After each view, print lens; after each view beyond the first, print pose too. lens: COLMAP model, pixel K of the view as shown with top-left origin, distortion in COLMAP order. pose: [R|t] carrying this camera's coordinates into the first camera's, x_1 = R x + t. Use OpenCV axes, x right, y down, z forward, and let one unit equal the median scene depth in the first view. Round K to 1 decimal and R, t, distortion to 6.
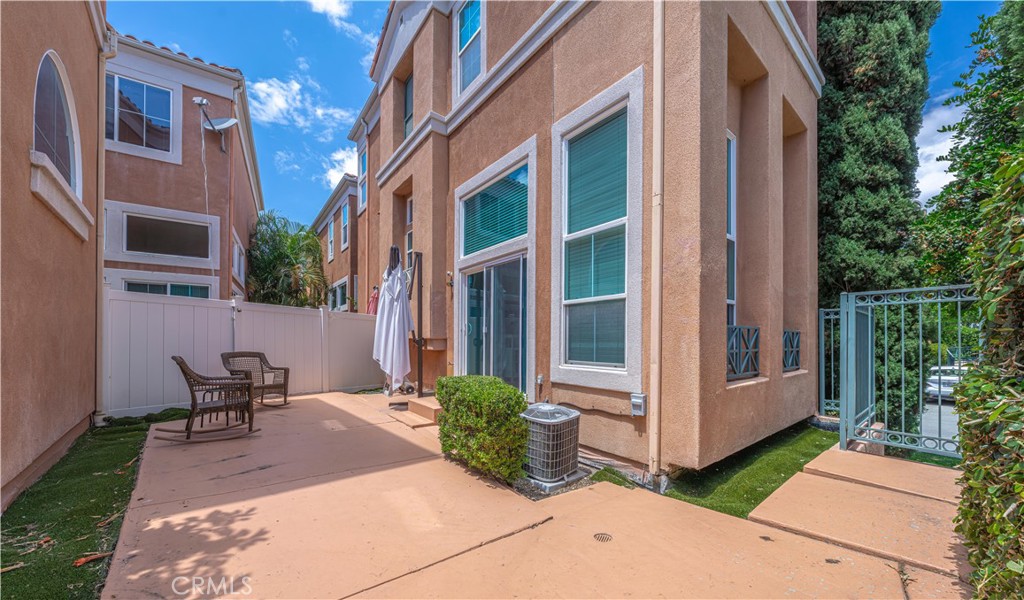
lens RADIAL K [[351.6, 0, 519.4], [0, 351.6, 338.1], [0, 0, 1]] dist [-0.000007, -0.000034]
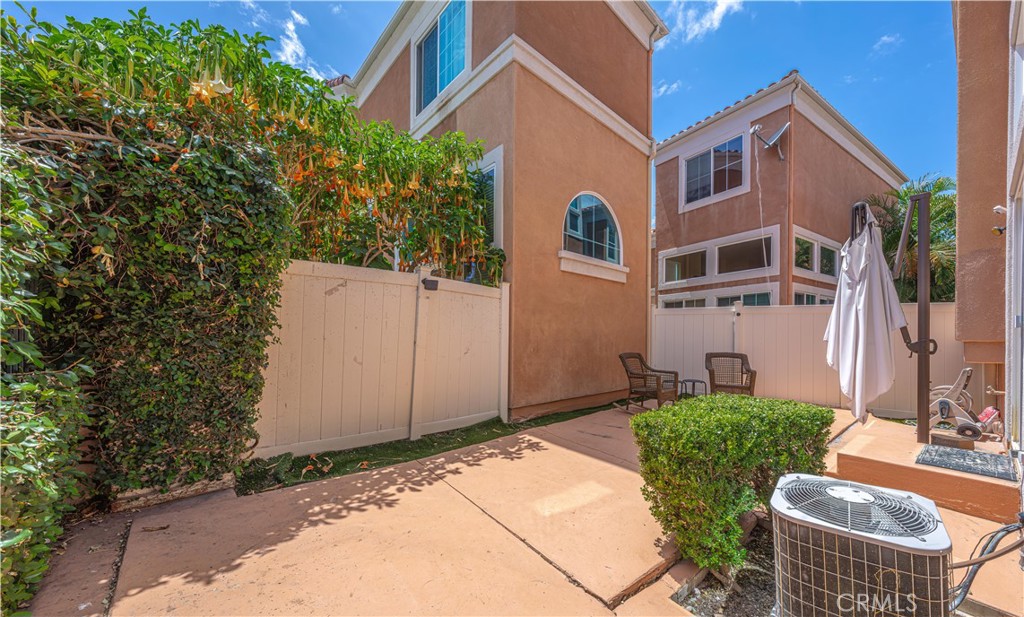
lens RADIAL K [[356.5, 0, 510.5], [0, 356.5, 337.1], [0, 0, 1]] dist [0.000232, 0.000016]
pose [[-0.030058, -0.012769, -0.999467, 0.482895], [0.000094, 0.999918, -0.012778, 0.004468], [0.999548, -0.000478, -0.030054, 0.511910]]
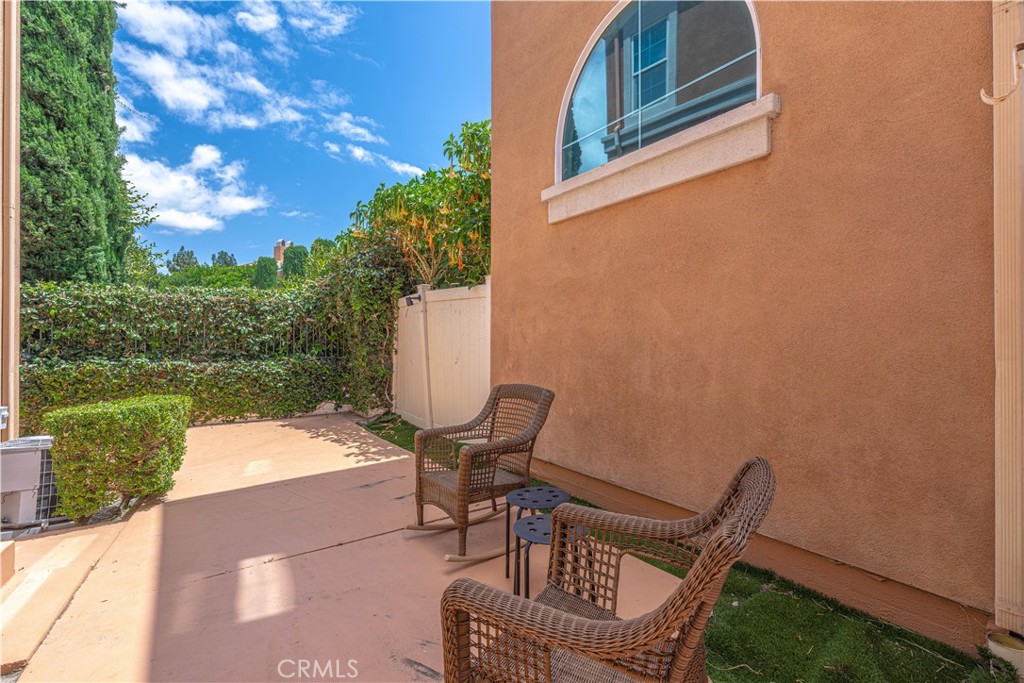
lens RADIAL K [[487.5, 0, 512.0], [0, 487.5, 341.5], [0, 0, 1]] dist [0.000377, 0.000015]
pose [[-0.984522, -0.011194, 0.174901, -1.016698], [-0.011596, 0.999932, -0.001276, -0.022472], [-0.174875, -0.003285, -0.984585, 1.700444]]
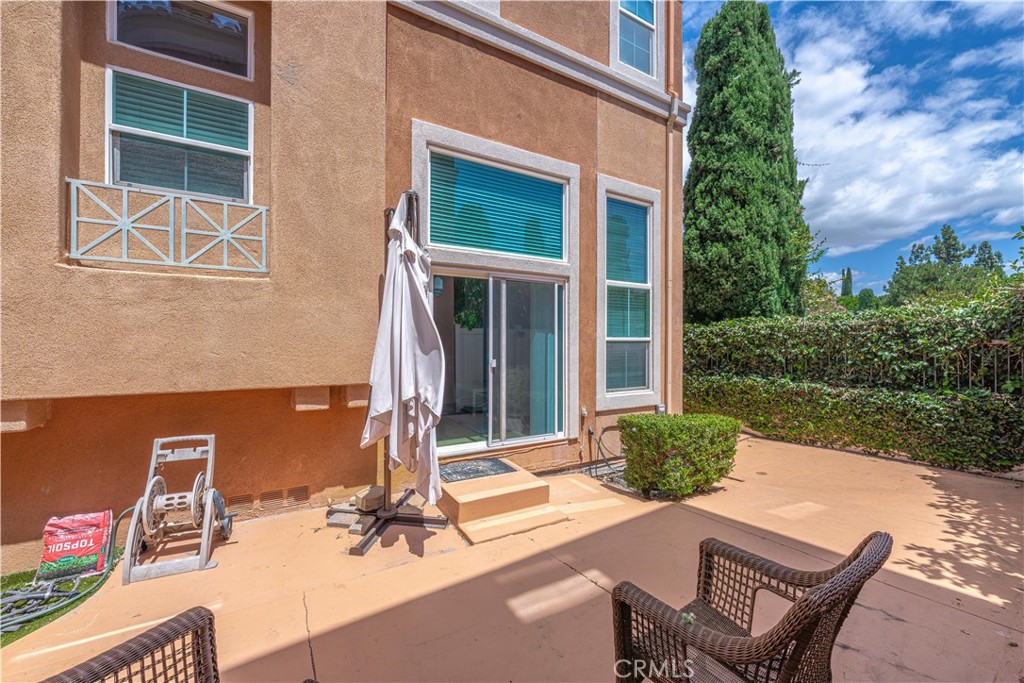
lens RADIAL K [[394.8, 0, 512.0], [0, 394.8, 341.5], [0, 0, 1]] dist [-0.001295, 0.000048]
pose [[0.158034, -0.003879, 0.987426, -1.205794], [-0.007834, 0.999956, 0.005182, -0.098610], [-0.987403, -0.008555, 0.157997, 1.121334]]
